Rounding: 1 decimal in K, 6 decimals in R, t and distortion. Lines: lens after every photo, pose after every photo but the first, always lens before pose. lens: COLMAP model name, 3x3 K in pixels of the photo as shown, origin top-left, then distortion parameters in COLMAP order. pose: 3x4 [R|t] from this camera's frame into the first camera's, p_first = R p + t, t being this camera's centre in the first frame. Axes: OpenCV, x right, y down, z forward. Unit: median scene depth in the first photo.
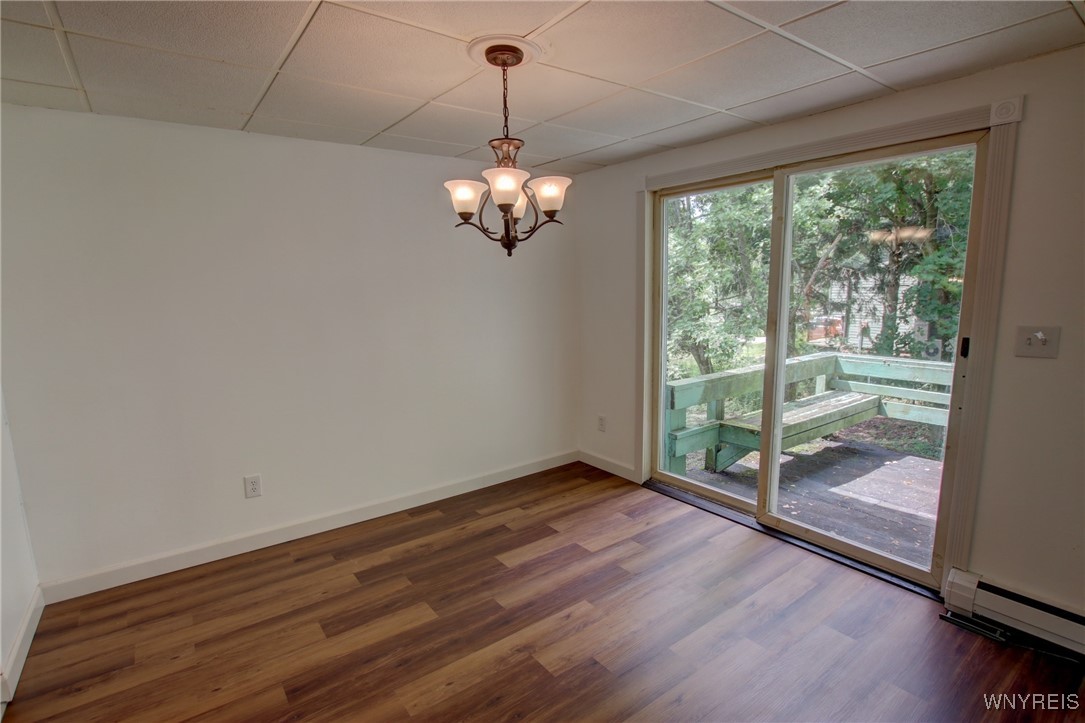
lens RADIAL K [[531.0, 0, 540.6], [0, 531.0, 368.2], [0, 0, 1]] dist [-0.020760, -0.000459]
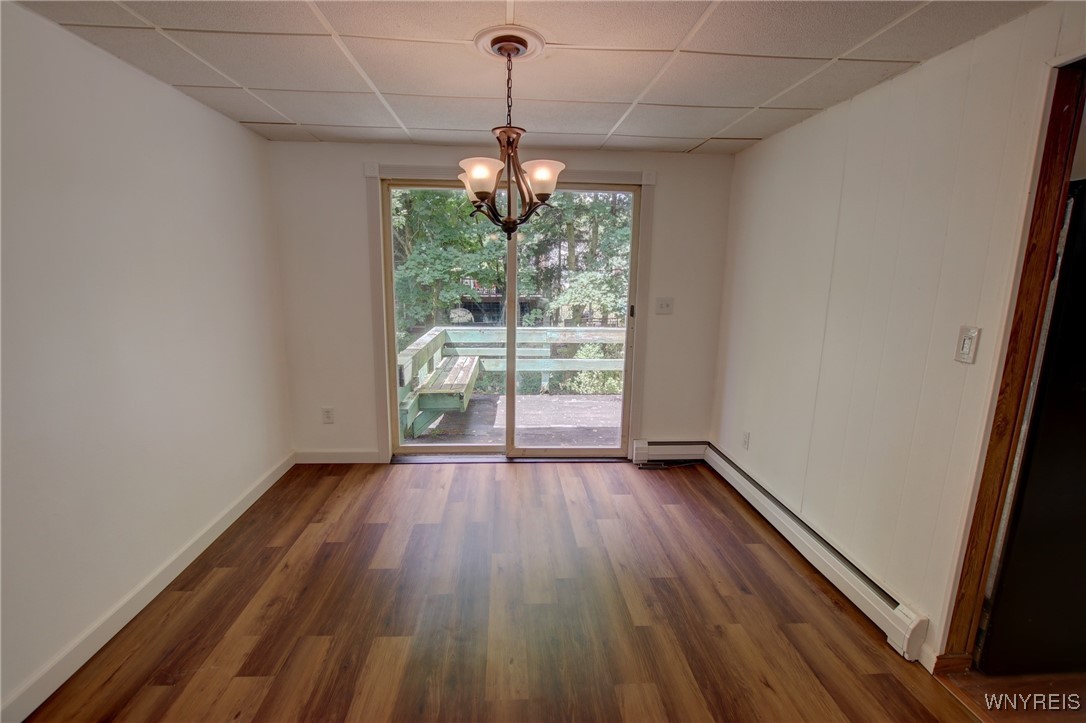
lens RADIAL K [[504.8, 0, 535.5], [0, 504.8, 367.9], [0, 0, 1]] dist [-0.037758, 0.008539]
pose [[0.545543, -0.134309, 0.827251, -0.579062], [0.108753, 0.990074, 0.089025, -0.028495], [-0.830997, 0.041399, 0.554735, 0.269188]]
